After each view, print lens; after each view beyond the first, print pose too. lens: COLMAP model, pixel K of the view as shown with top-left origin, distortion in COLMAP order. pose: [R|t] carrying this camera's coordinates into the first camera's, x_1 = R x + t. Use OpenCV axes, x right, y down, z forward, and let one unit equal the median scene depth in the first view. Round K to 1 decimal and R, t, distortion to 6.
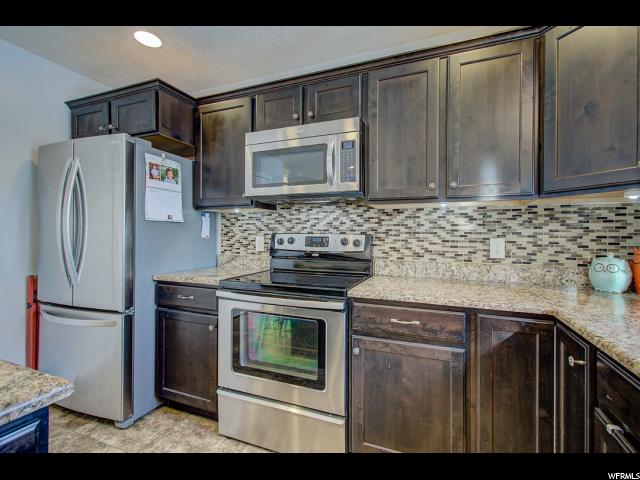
lens RADIAL K [[292.7, 0, 326.2], [0, 292.7, 235.9], [0, 0, 1]] dist [-0.002356, 0.001921]
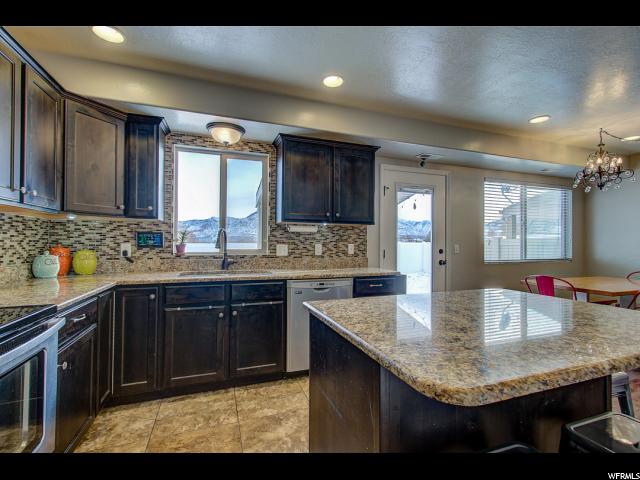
lens RADIAL K [[292.7, 0, 321.2], [0, 292.7, 235.9], [0, 0, 1]] dist [-0.002356, 0.001921]
pose [[-0.668592, 0.004388, 0.743616, -0.914328], [-0.003674, 0.999951, -0.009204, -0.010647], [-0.743620, -0.008886, -0.668543, 0.816764]]
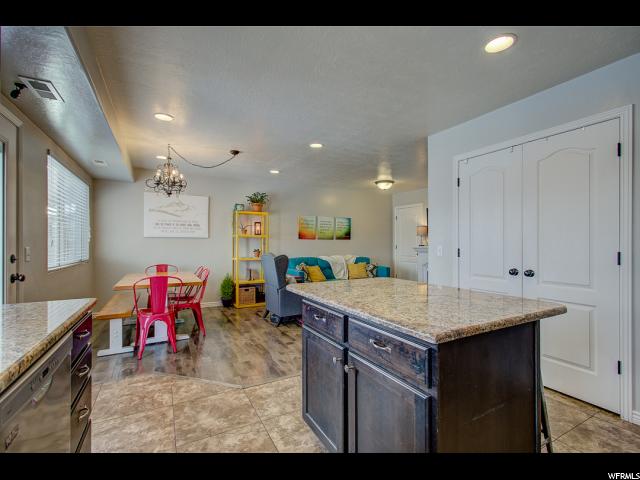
lens RADIAL K [[292.7, 0, 319.9], [0, 292.7, 239.4], [0, 0, 1]] dist [-0.002356, 0.001921]
pose [[-0.634033, -0.016363, -0.773132, 0.253878], [-0.010135, 0.999866, -0.012850, 0.003552], [0.773239, -0.000312, -0.634114, 0.477483]]
